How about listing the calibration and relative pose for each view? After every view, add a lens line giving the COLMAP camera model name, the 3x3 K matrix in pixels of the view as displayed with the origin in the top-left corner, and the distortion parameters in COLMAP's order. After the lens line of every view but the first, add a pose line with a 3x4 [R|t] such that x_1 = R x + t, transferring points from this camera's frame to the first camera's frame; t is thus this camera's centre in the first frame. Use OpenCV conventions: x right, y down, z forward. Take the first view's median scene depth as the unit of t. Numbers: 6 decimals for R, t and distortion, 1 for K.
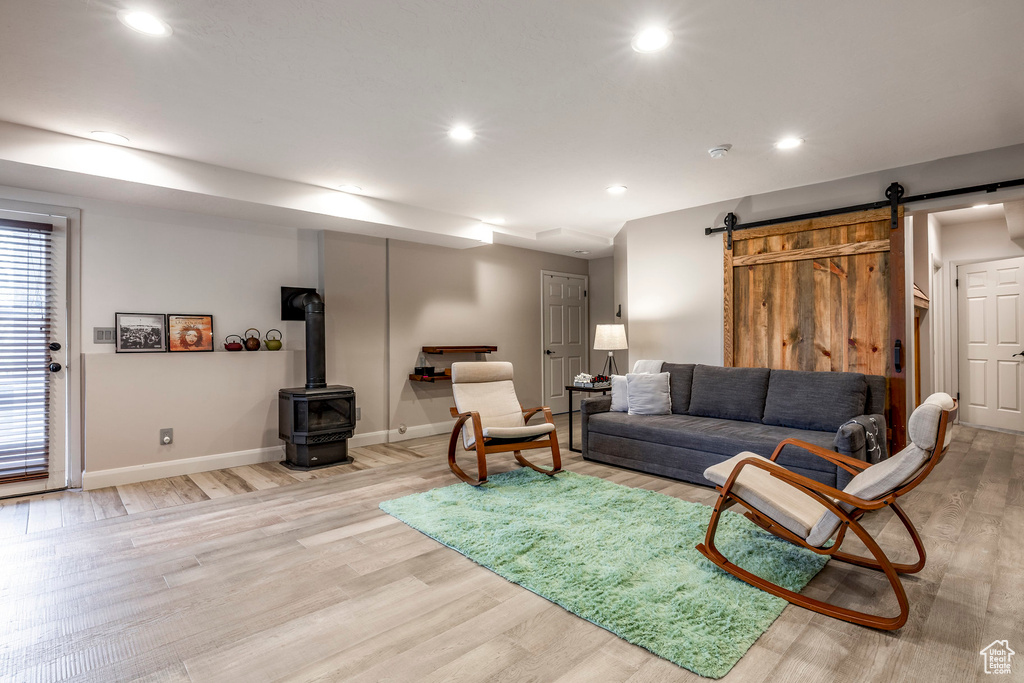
lens RADIAL K [[495.8, 0, 512.1], [0, 495.8, 335.5], [0, 0, 1]] dist [0.005832, 0.001550]
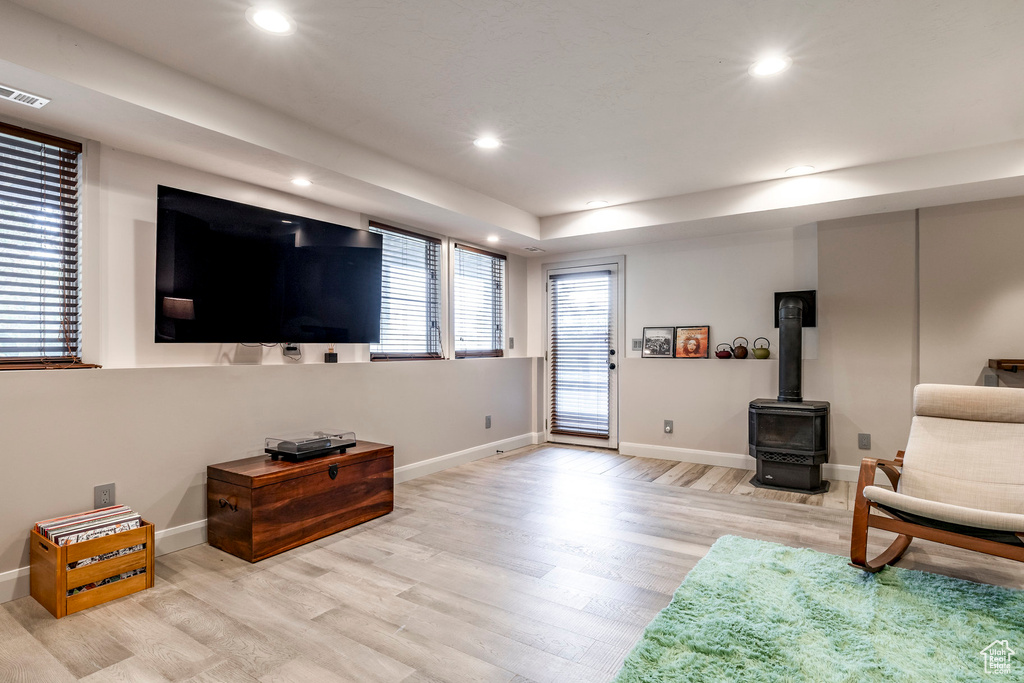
lens RADIAL K [[475.7, 0, 512.6], [0, 475.7, 349.7], [0, 0, 1]] dist [-0.006944, 0.003226]
pose [[0.274156, 0.007990, -0.961652, 0.328850], [0.007982, 0.999912, 0.010584, -0.002292], [0.961652, -0.010577, 0.274068, 0.306576]]
